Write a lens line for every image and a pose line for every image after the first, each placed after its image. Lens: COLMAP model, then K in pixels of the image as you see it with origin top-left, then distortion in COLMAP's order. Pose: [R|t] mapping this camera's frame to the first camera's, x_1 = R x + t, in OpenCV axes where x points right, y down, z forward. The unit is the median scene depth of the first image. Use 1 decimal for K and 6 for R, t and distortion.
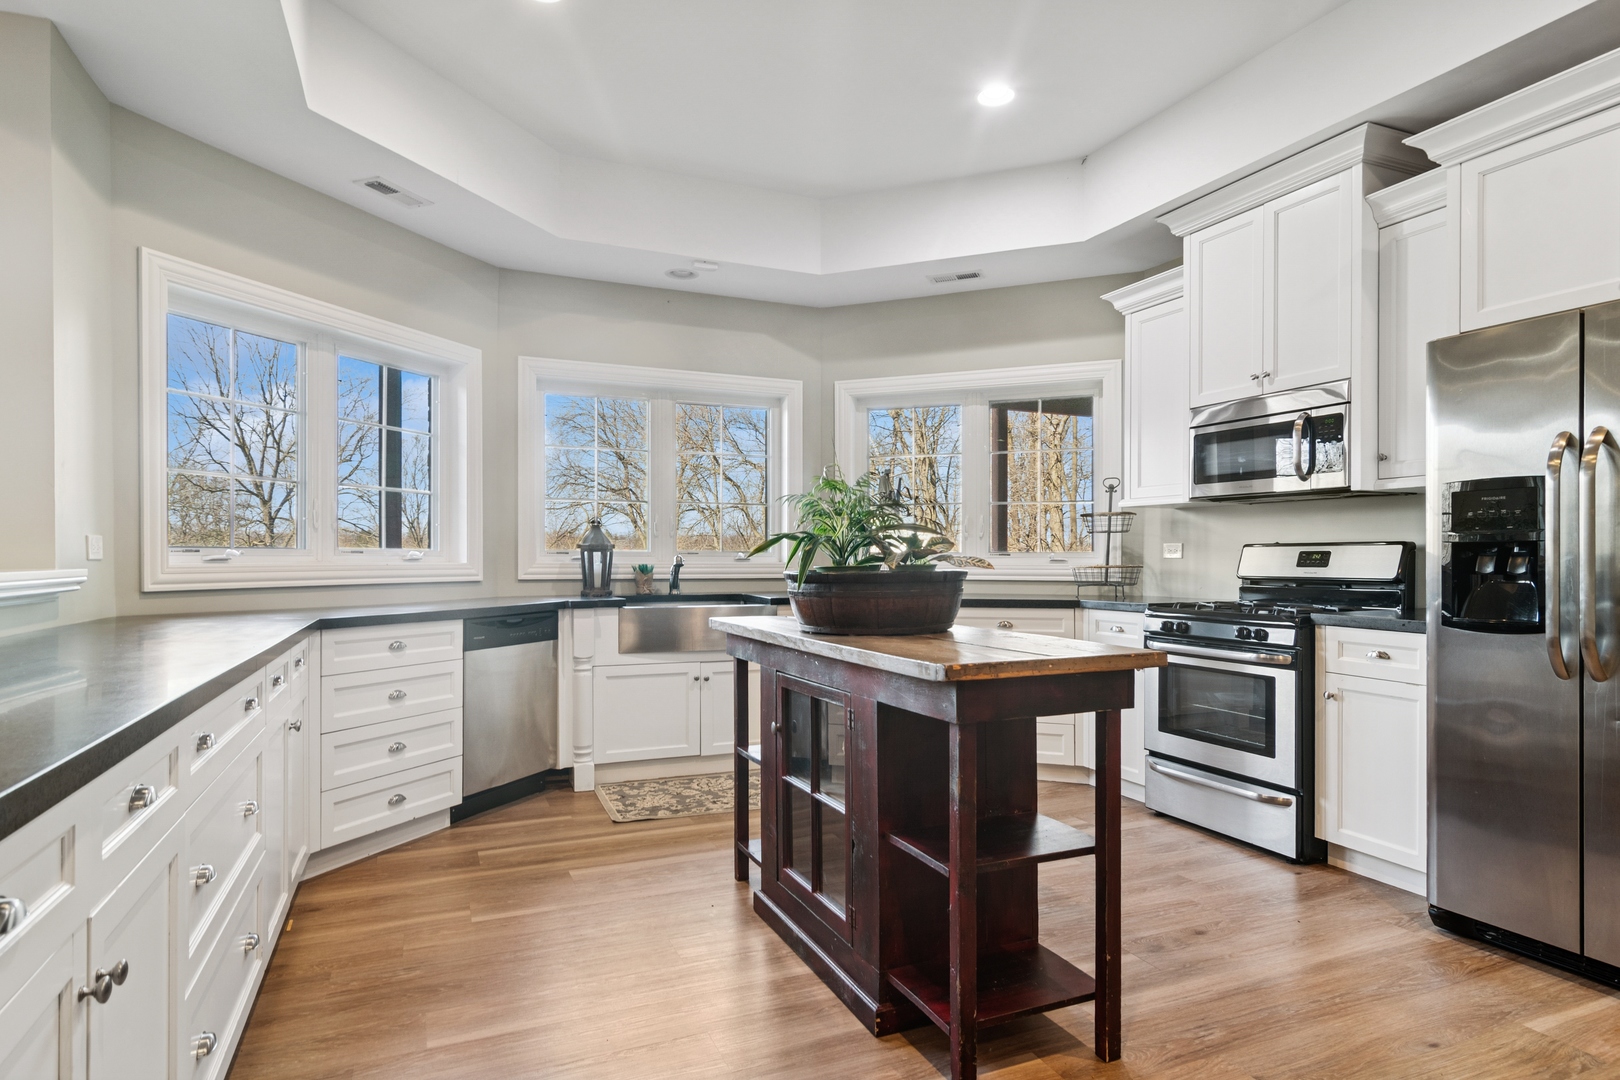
lens RADIAL K [[898.9, 0, 807.4], [0, 898.9, 539.2], [0, 0, 1]] dist [0.003318, 0.001269]
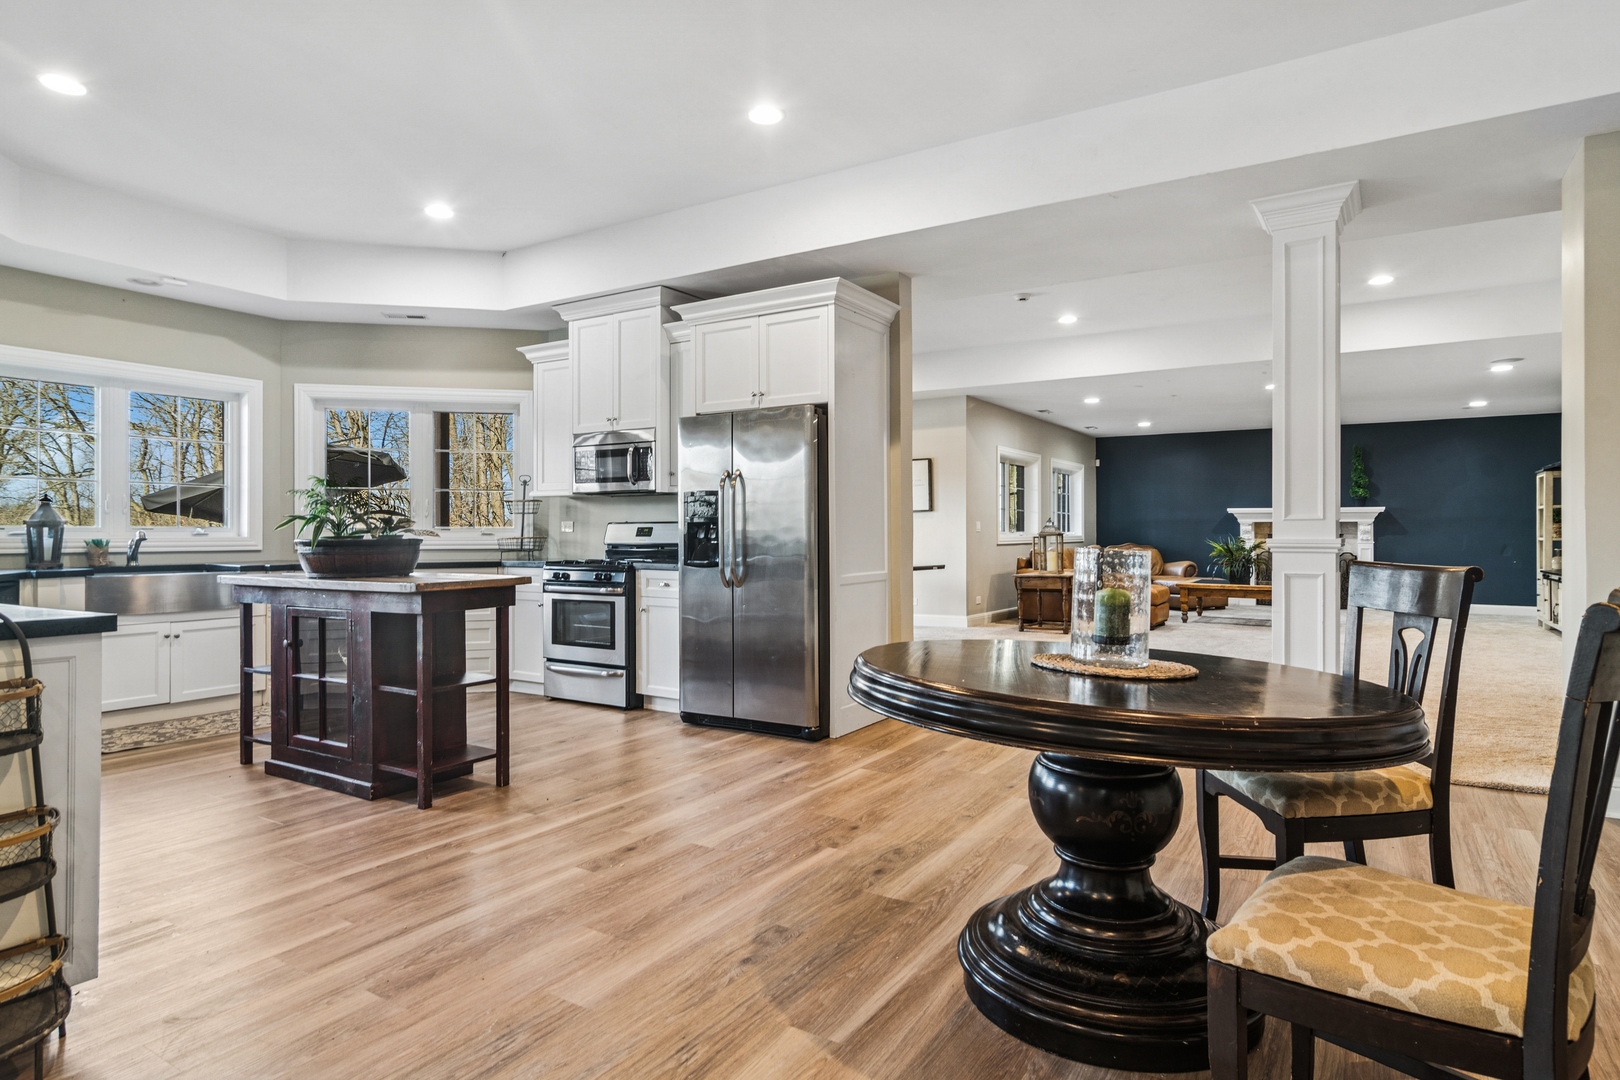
lens RADIAL K [[898.9, 0, 807.4], [0, 898.9, 539.2], [0, 0, 1]] dist [0.003318, 0.001269]
pose [[0.826171, -0.006938, 0.563376, -0.131222], [-0.007688, 0.999692, 0.023586, -0.006376], [-0.563366, -0.023817, 0.825864, -0.590462]]
